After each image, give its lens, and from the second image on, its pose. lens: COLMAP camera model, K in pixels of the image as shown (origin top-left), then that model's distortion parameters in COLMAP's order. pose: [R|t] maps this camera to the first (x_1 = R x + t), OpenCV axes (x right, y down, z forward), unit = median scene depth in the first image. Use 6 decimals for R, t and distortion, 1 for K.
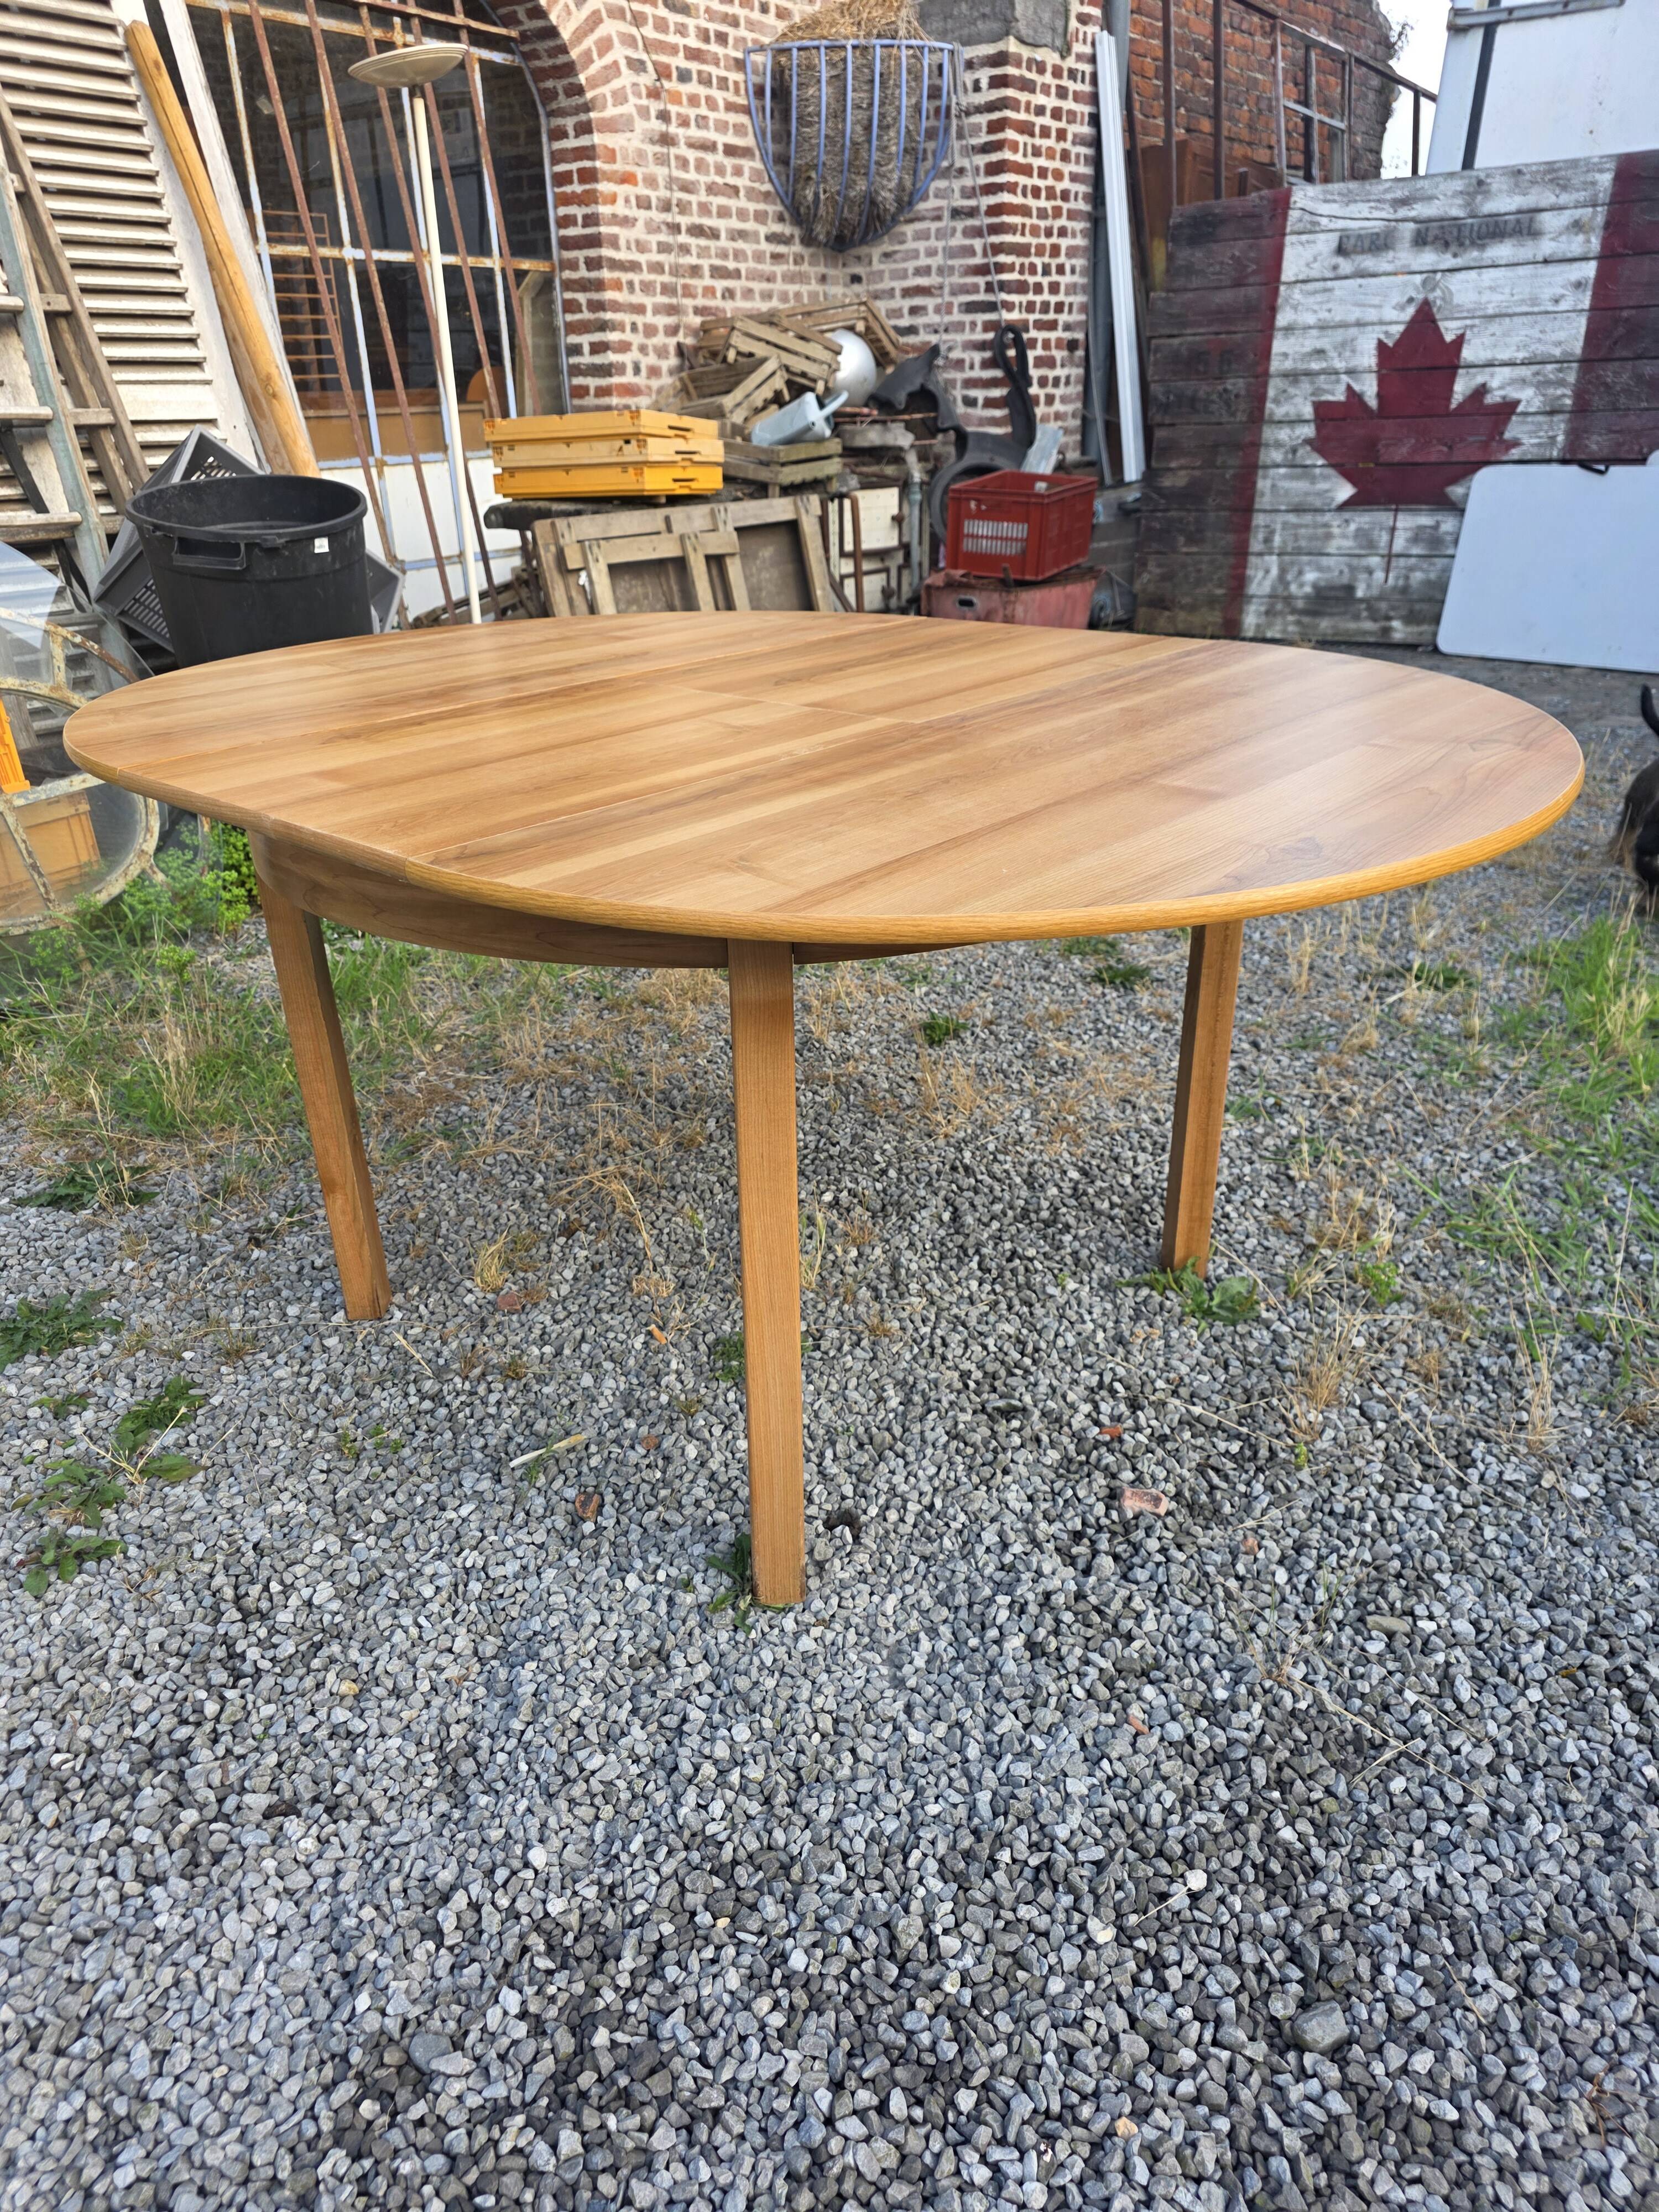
lens RADIAL K [[1503.9, 0, 807.5], [0, 1503.9, 1110.0], [0, 0, 1]] dist [0.041280, -0.033404]
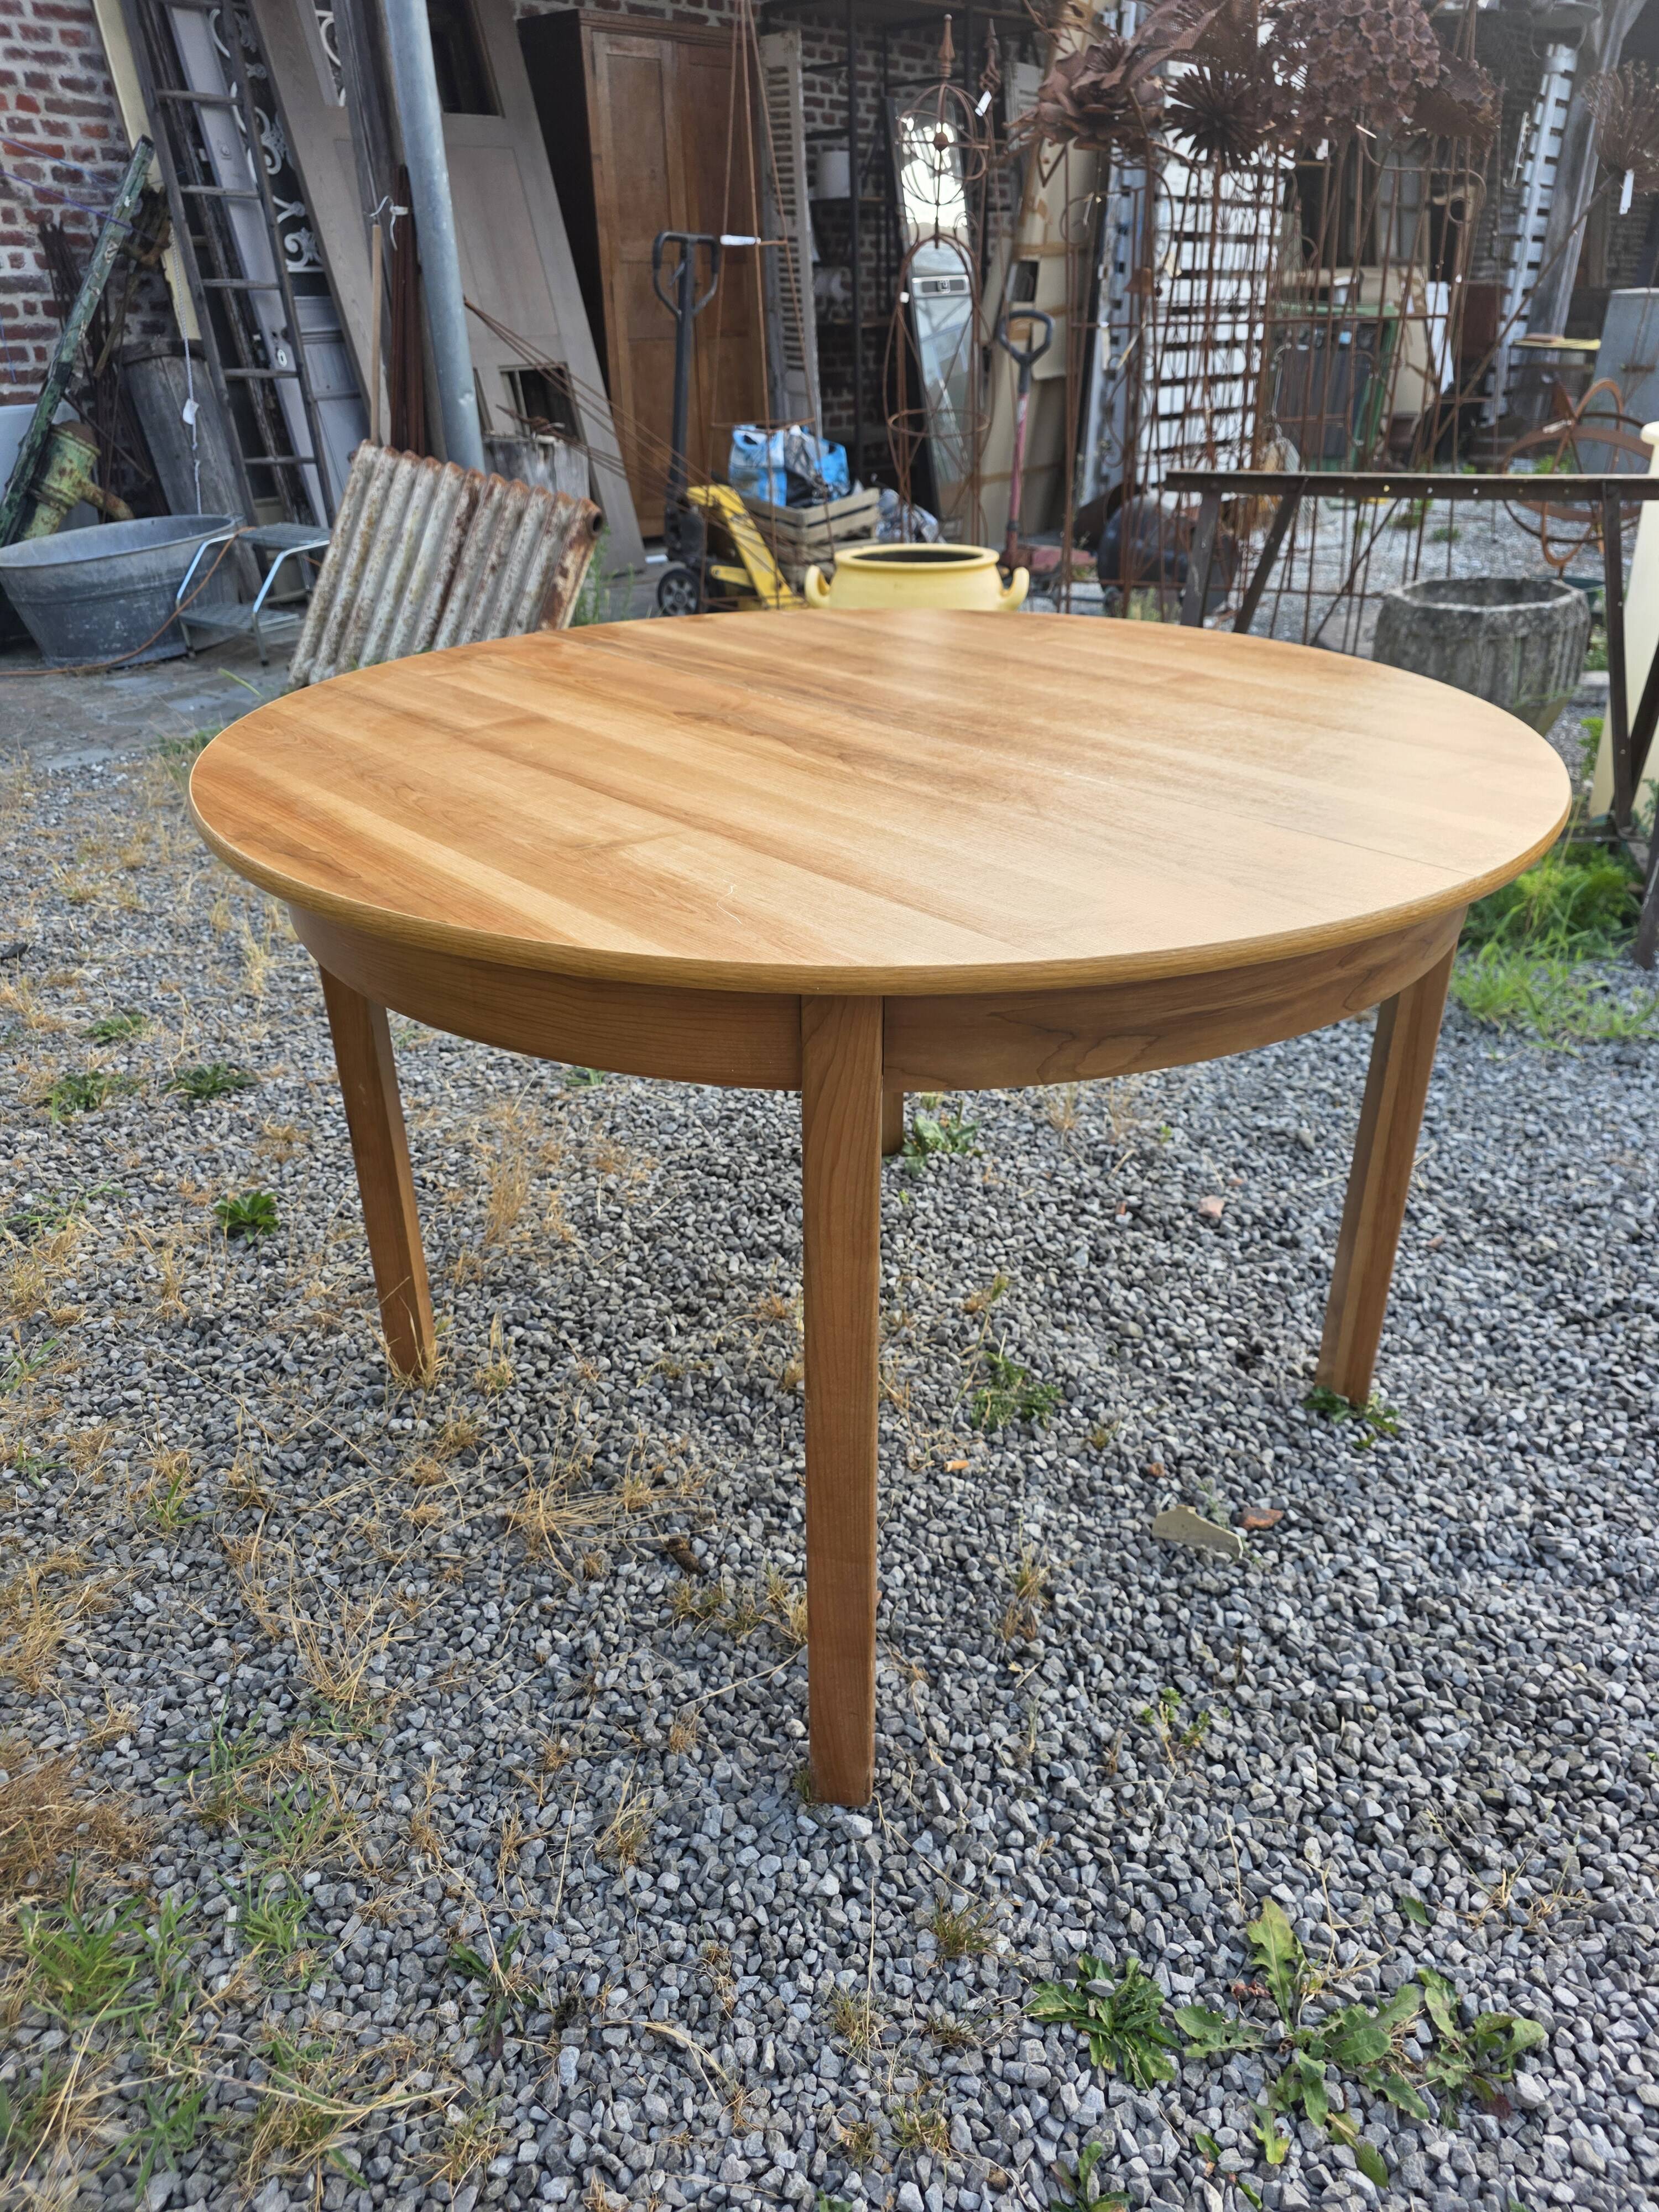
lens RADIAL K [[1503.9, 0, 850.2], [0, 1503.9, 1100.4], [0, 0, 1]] dist [0.041280, -0.033404]
pose [[0.082008, -0.435616, 0.896389, -0.787643], [0.431178, 0.826396, 0.362155, -0.360733], [-0.898532, 0.356803, 0.255599, 0.767837]]
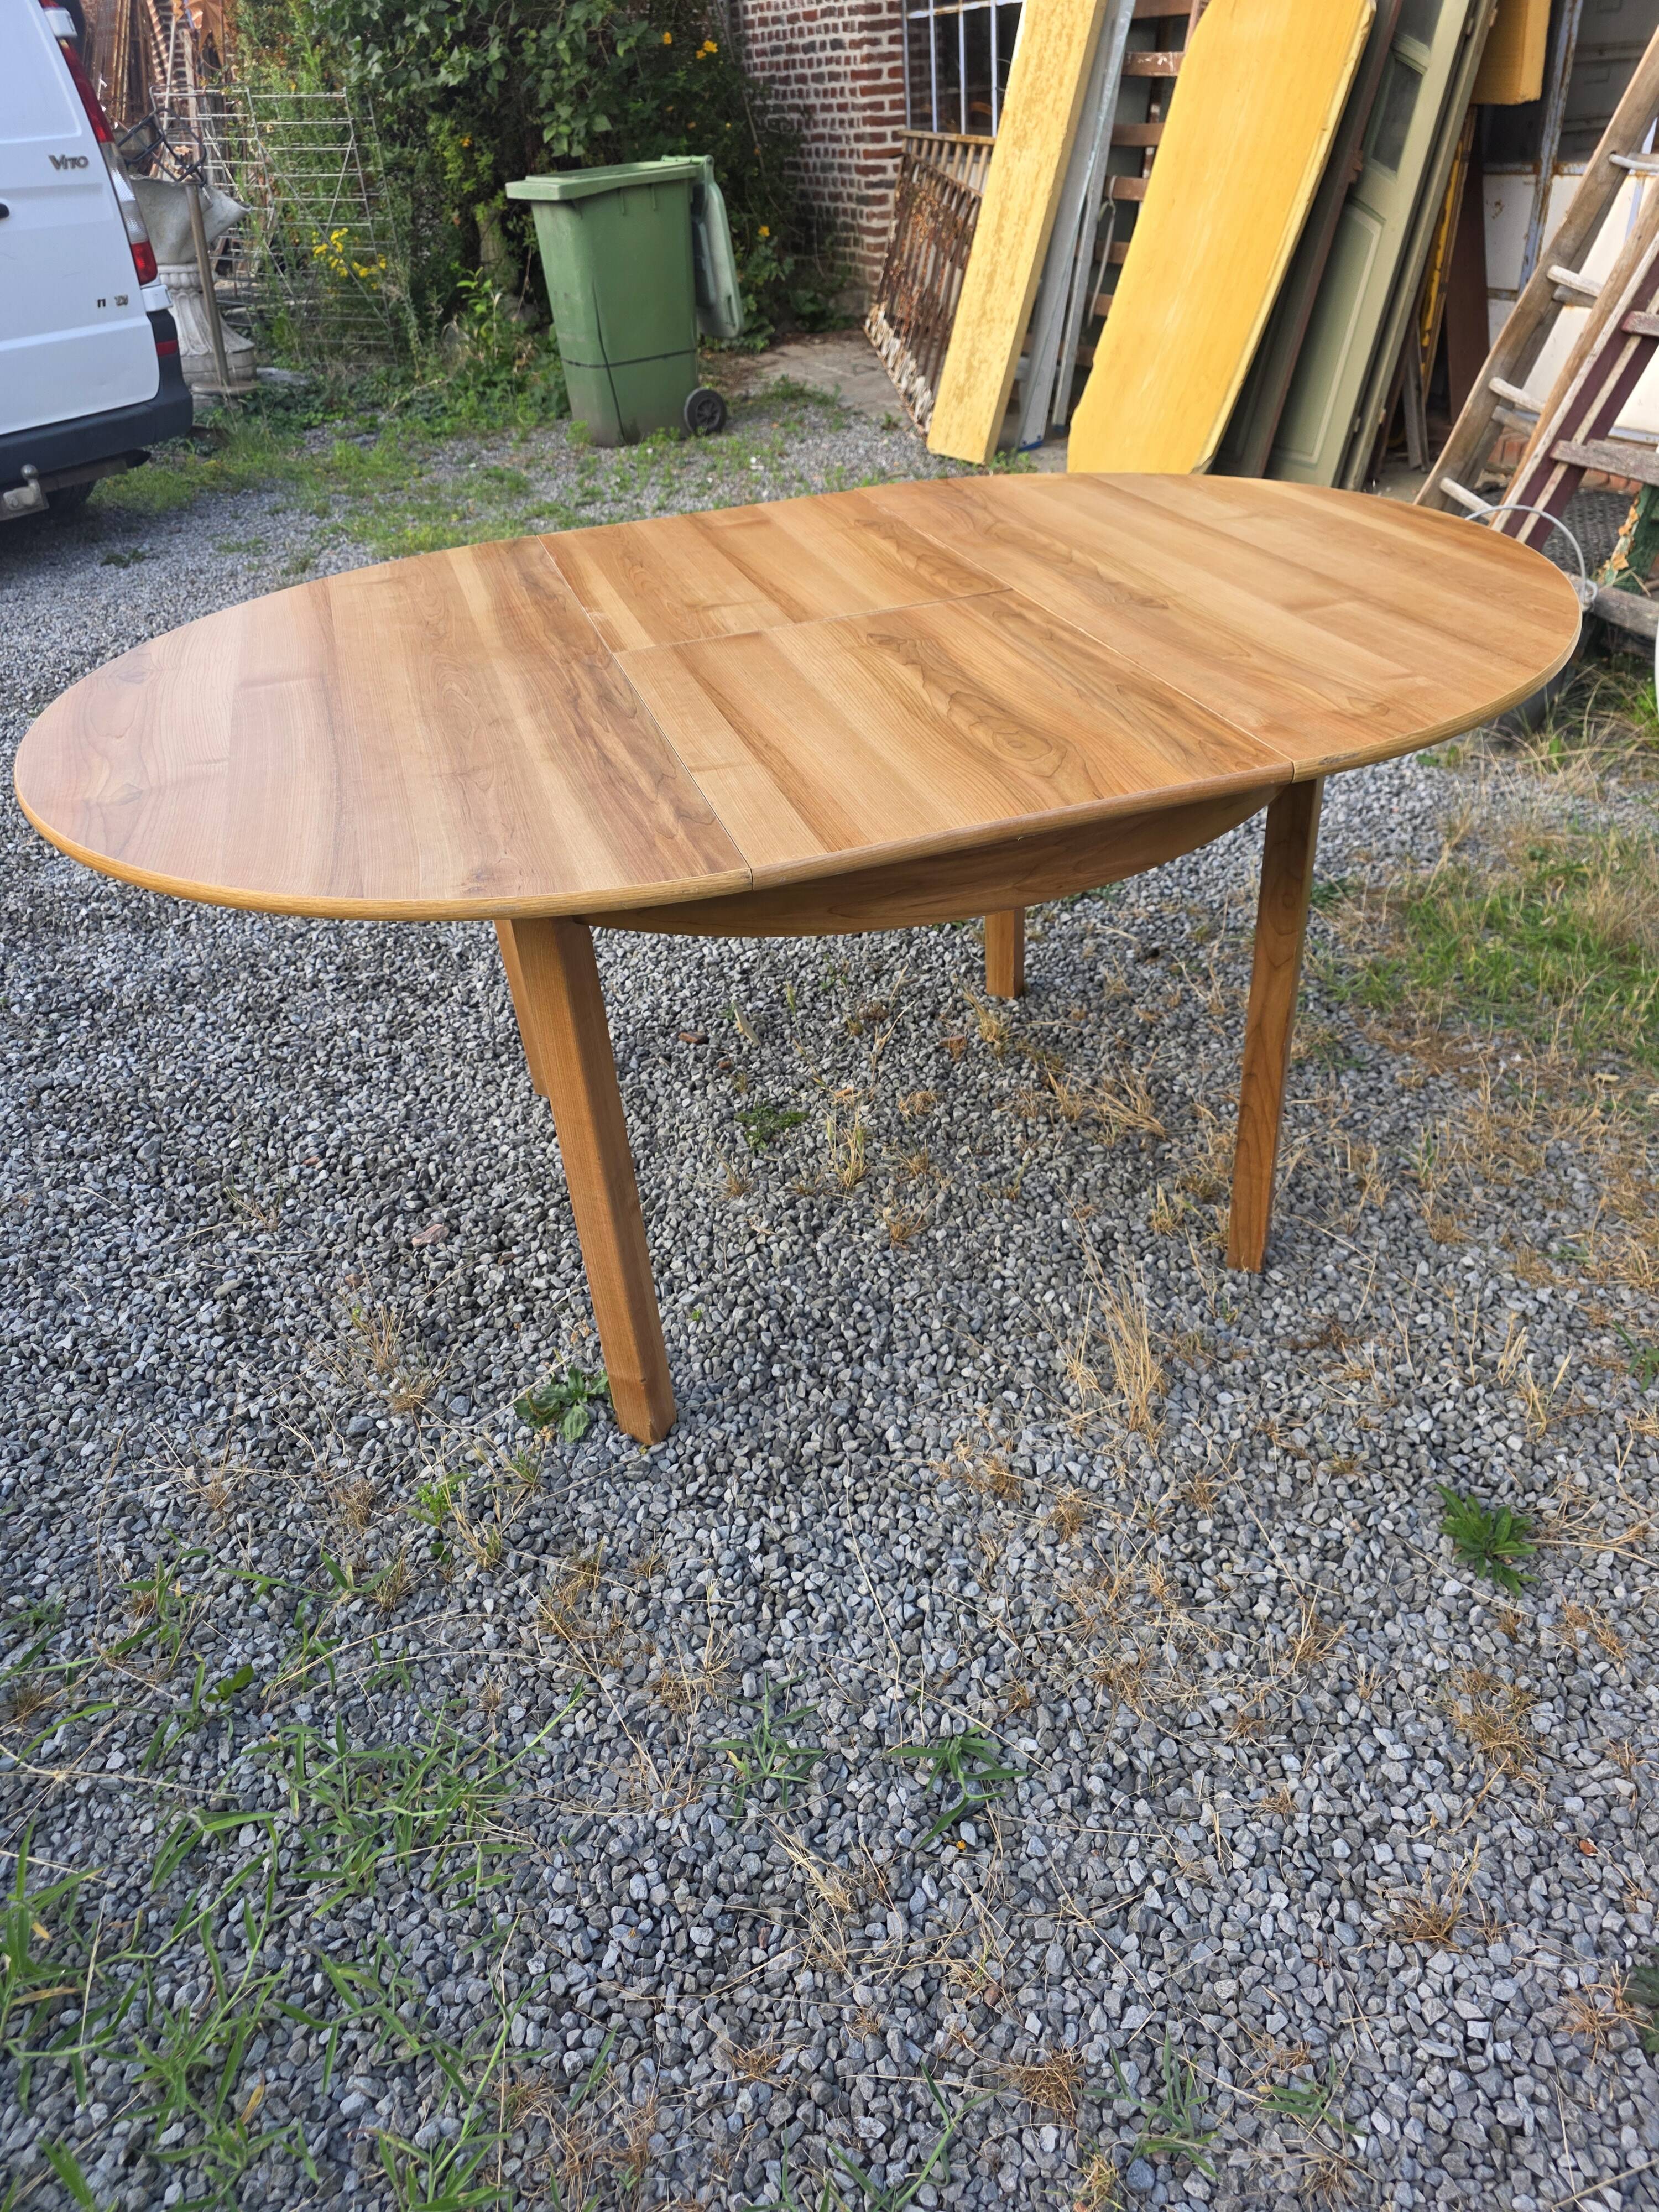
lens RADIAL K [[1503.9, 0, 835.6], [0, 1503.9, 1085.6], [0, 0, 1]] dist [0.041280, -0.033404]
pose [[-0.488586, 0.532067, -0.691512, 0.733507], [-0.301166, 0.640998, 0.705989, -0.702107], [0.818891, 0.553196, -0.152942, 1.183975]]
